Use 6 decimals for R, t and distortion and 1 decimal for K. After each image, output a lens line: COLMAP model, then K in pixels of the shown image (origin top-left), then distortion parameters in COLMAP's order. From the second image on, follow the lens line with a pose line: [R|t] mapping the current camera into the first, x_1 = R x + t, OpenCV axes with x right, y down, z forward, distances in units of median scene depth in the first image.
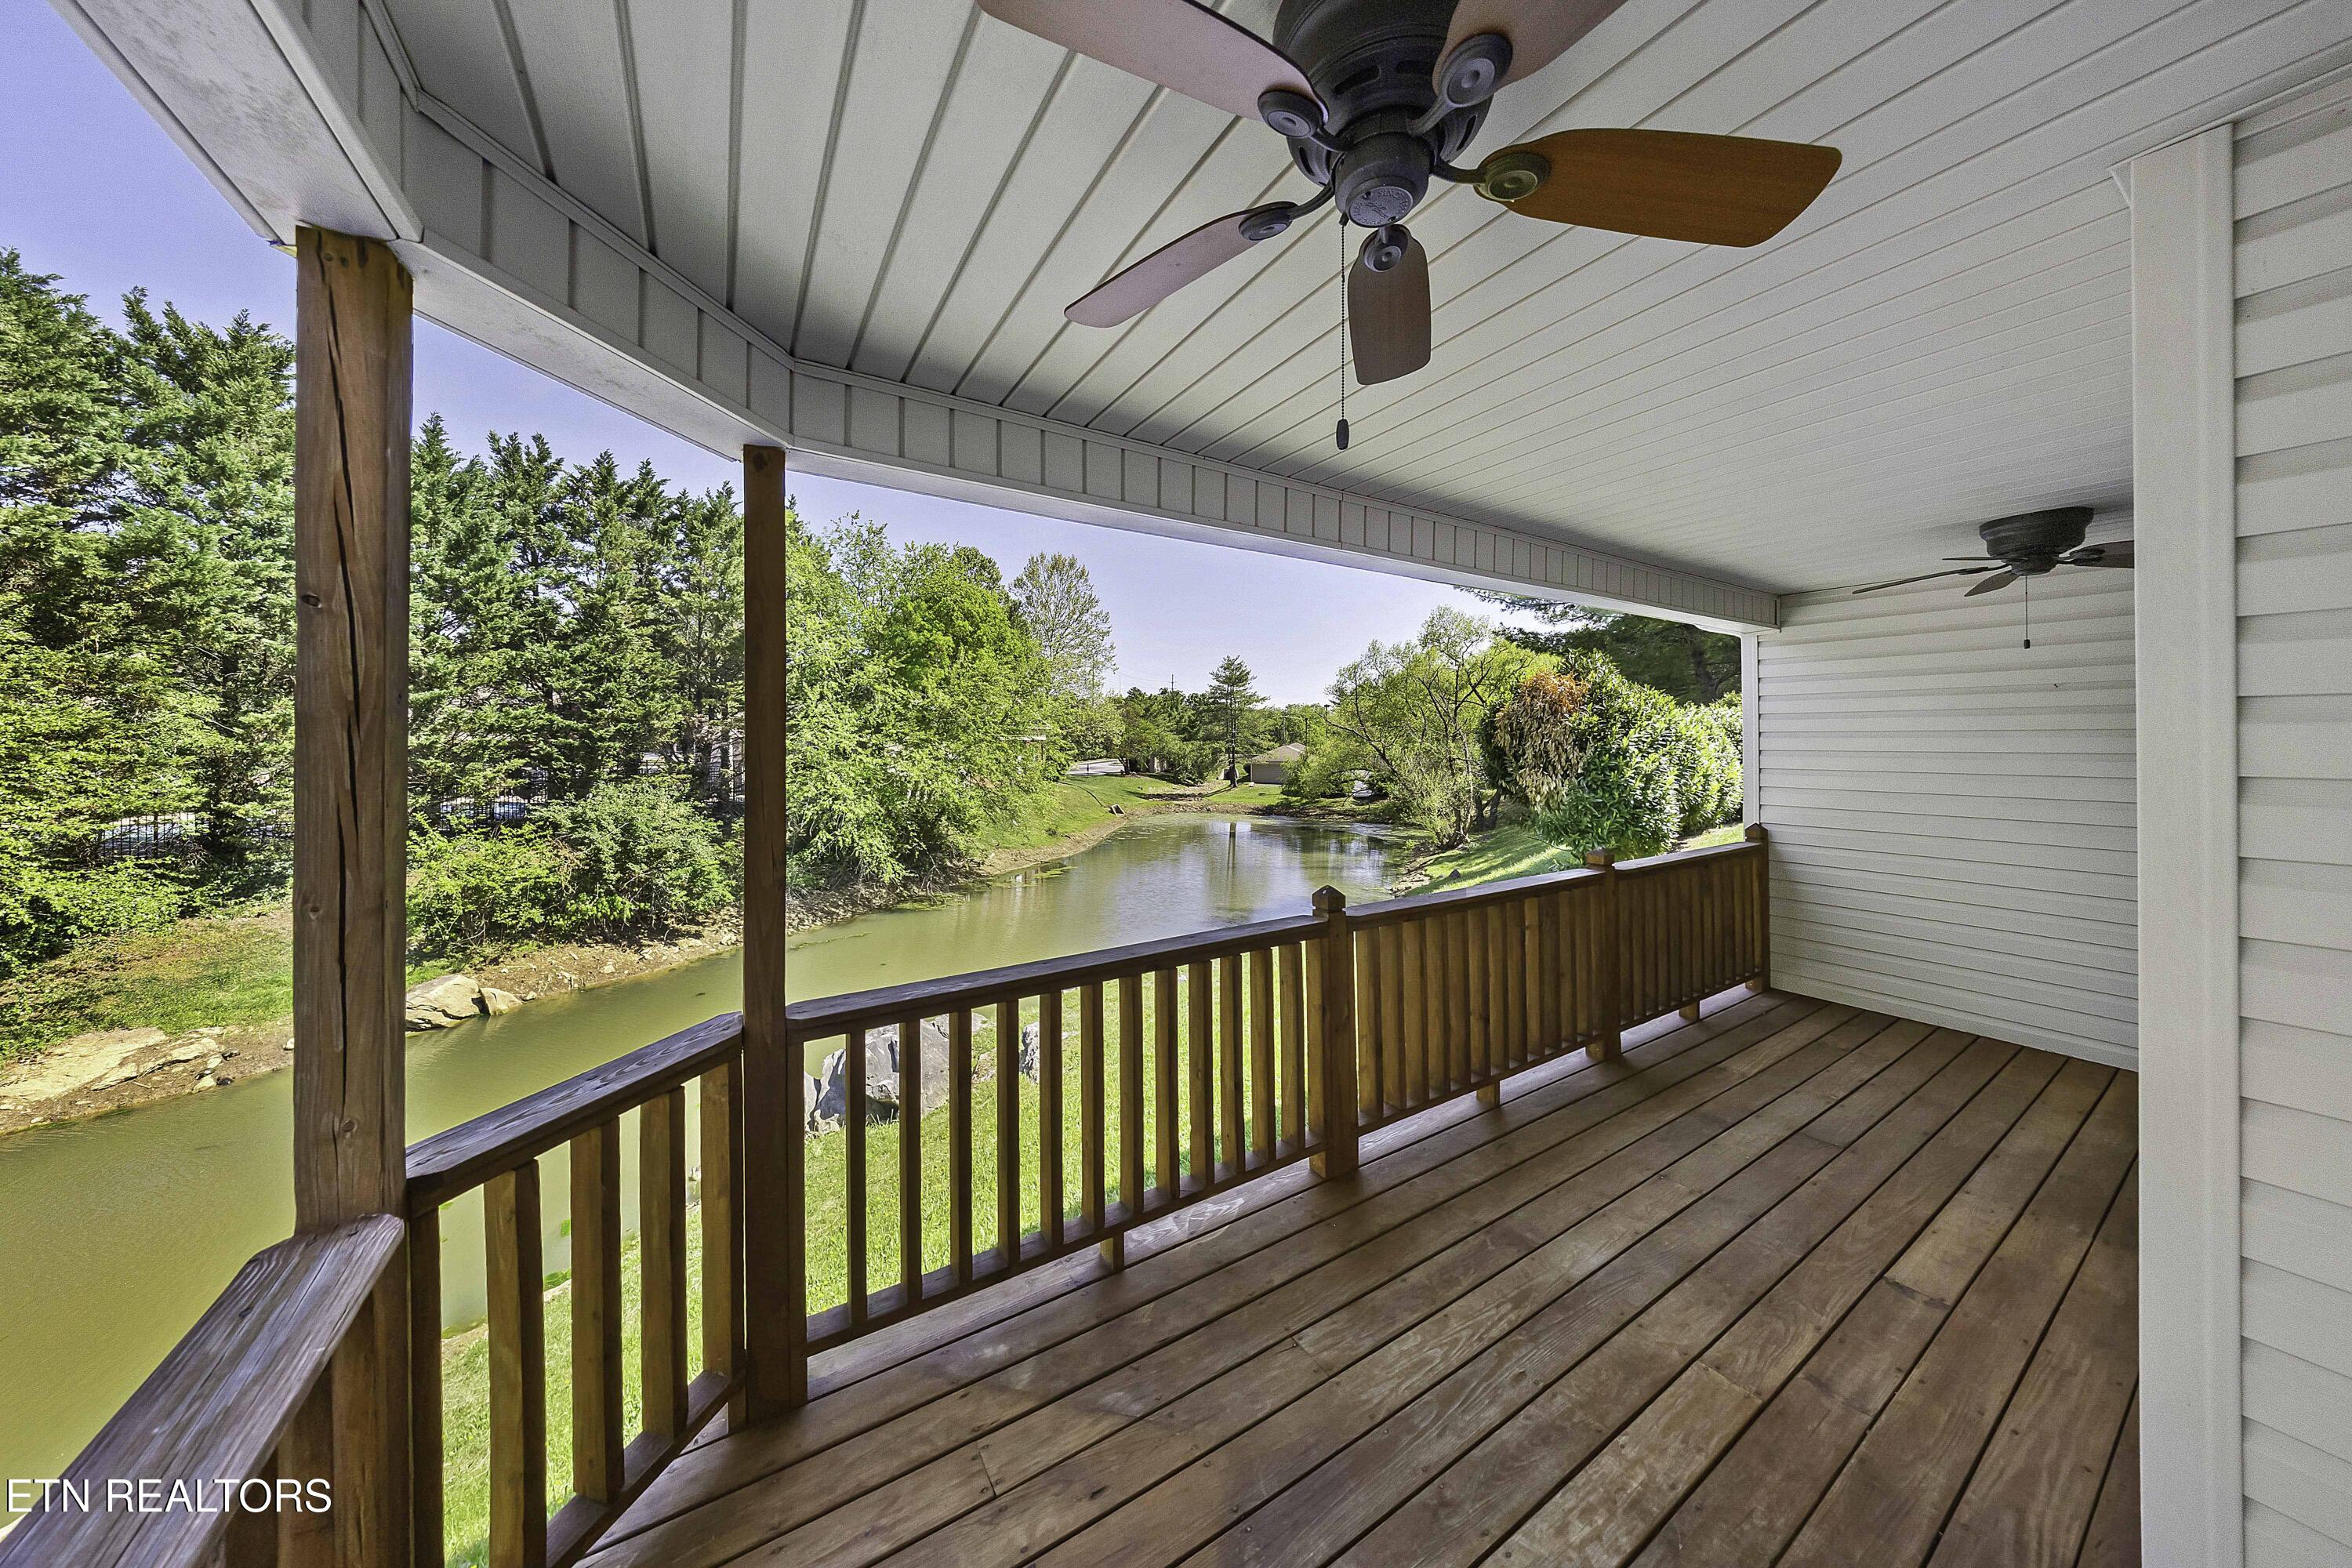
lens RADIAL K [[695.9, 0, 1112.0], [0, 695.9, 731.3], [0, 0, 1]] dist [0.003408, -0.000246]
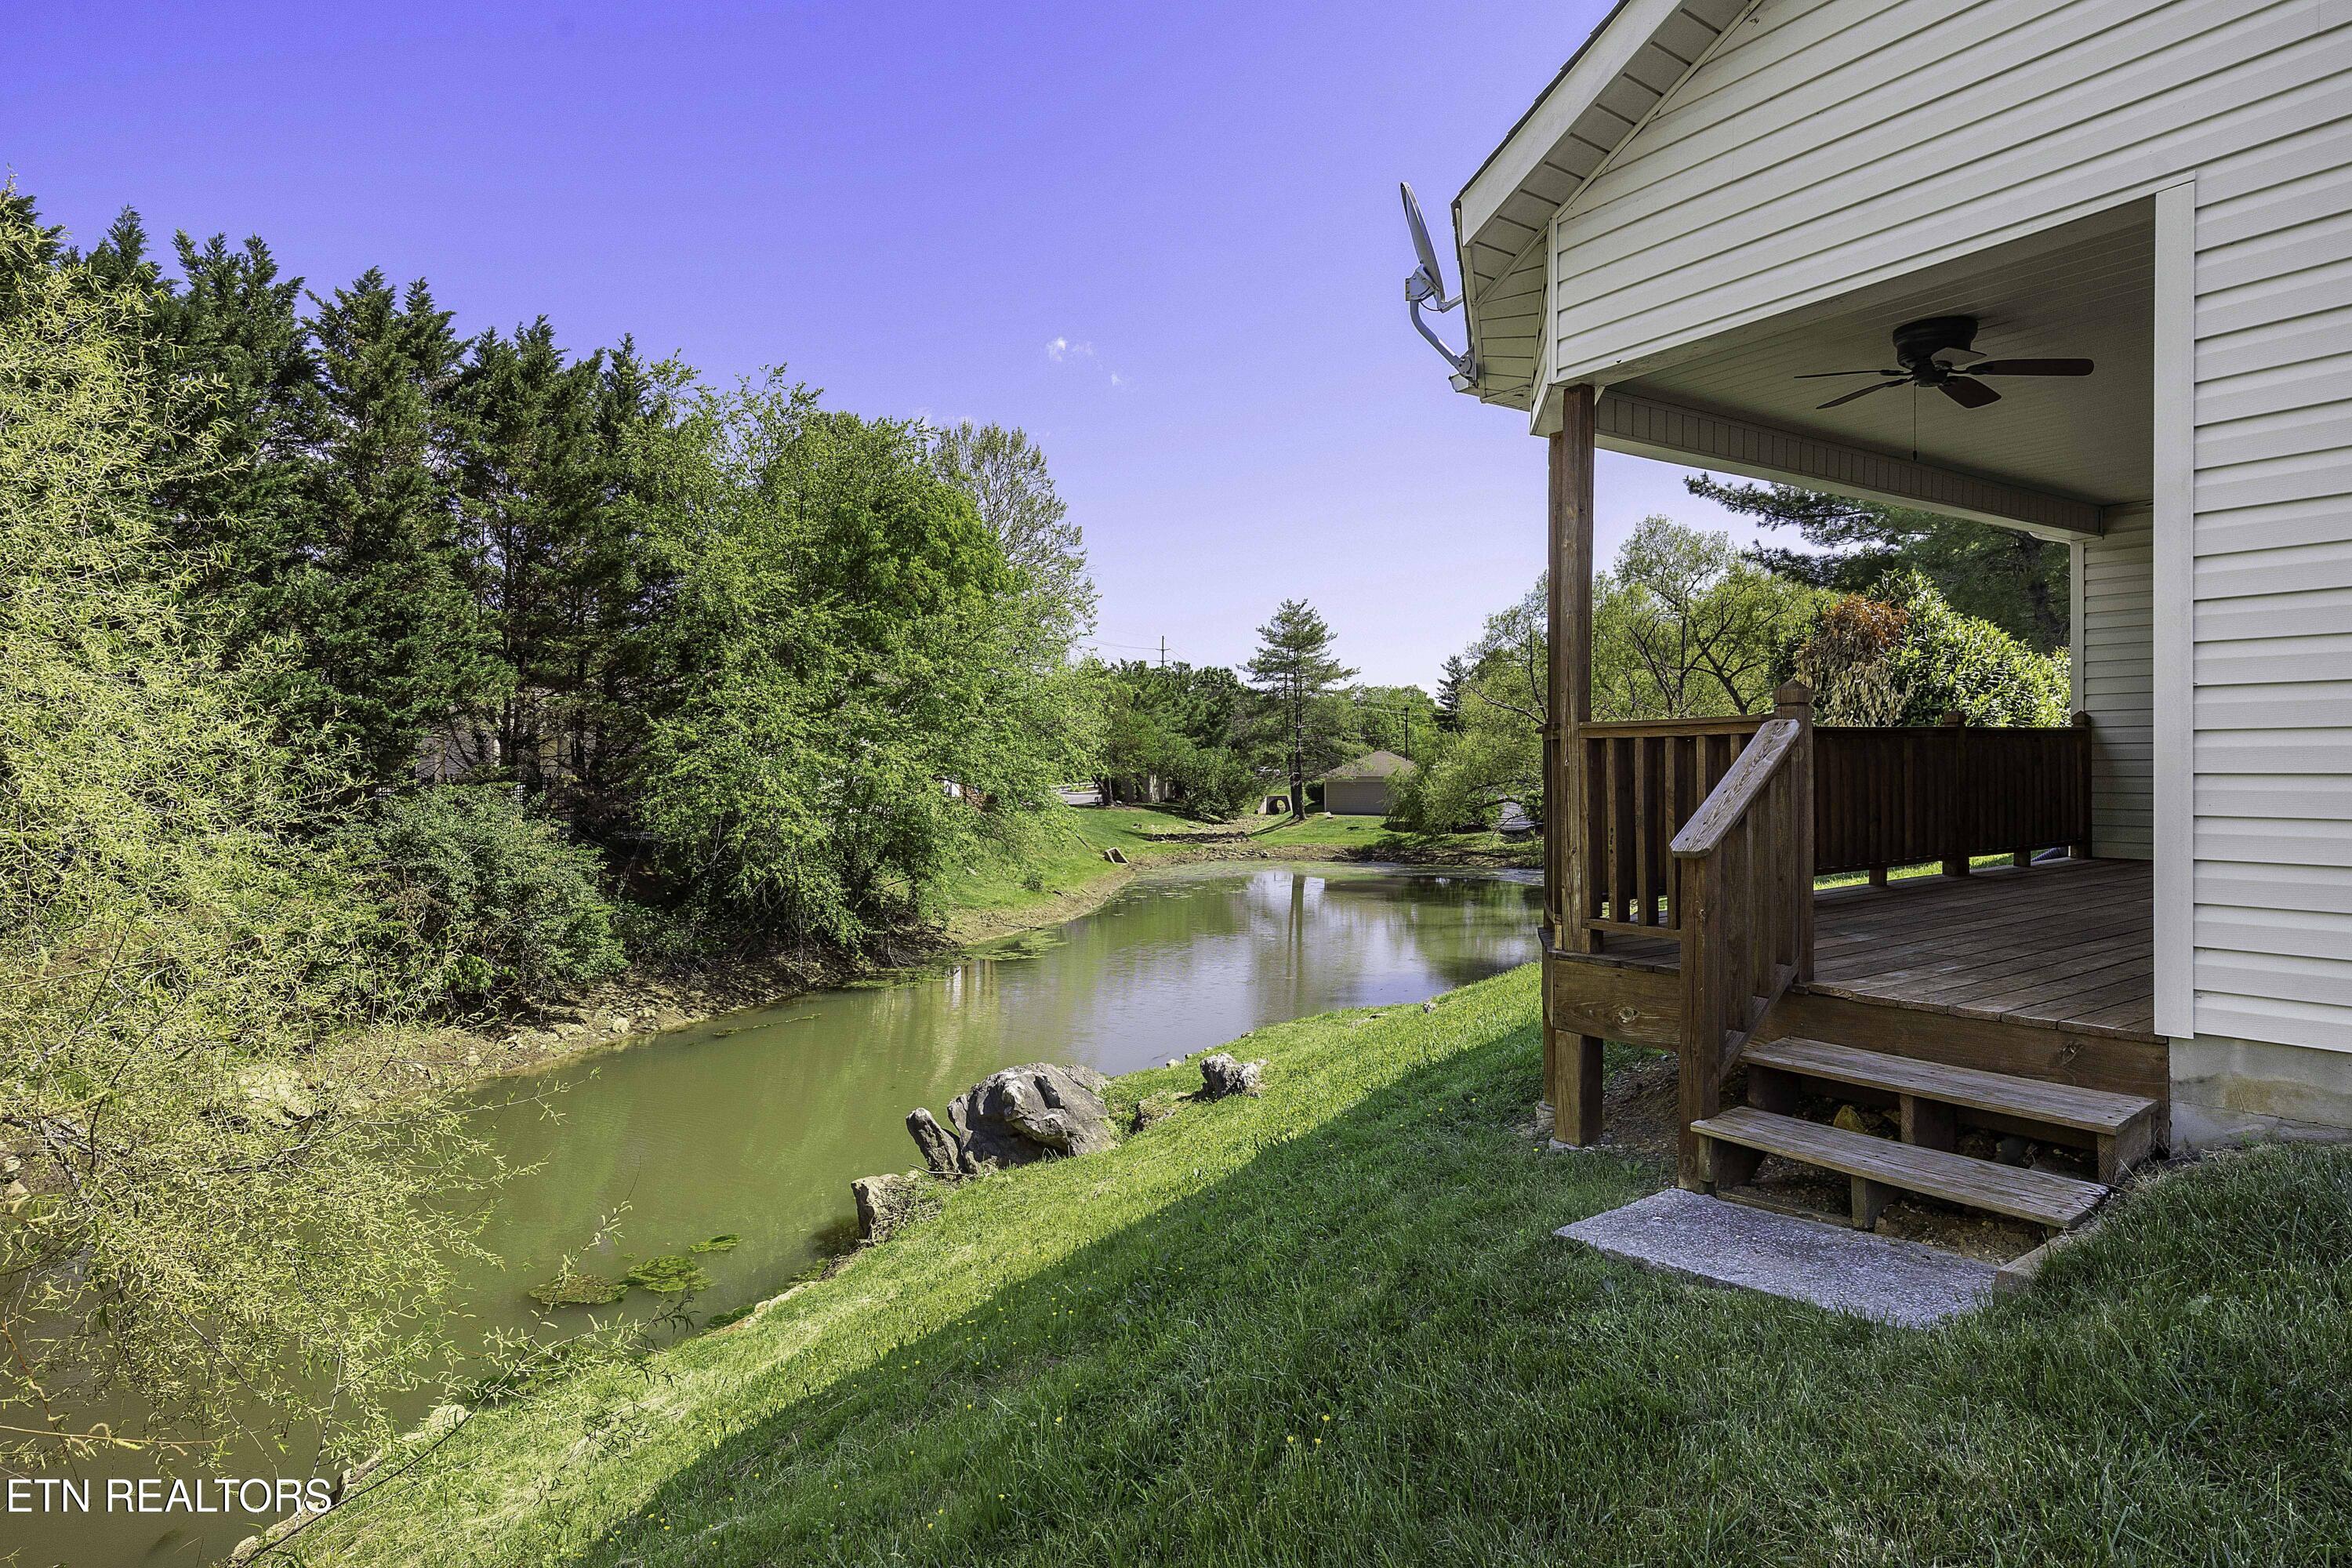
lens RADIAL K [[1250.2, 0, 1107.7], [0, 1250.2, 763.0], [0, 0, 1]] dist [0.001450, 0.003205]
pose [[0.998273, -0.010101, 0.057868, -0.150040], [0.009119, 0.999810, 0.017214, 0.033267], [-0.058031, -0.016657, 0.998176, -0.182866]]
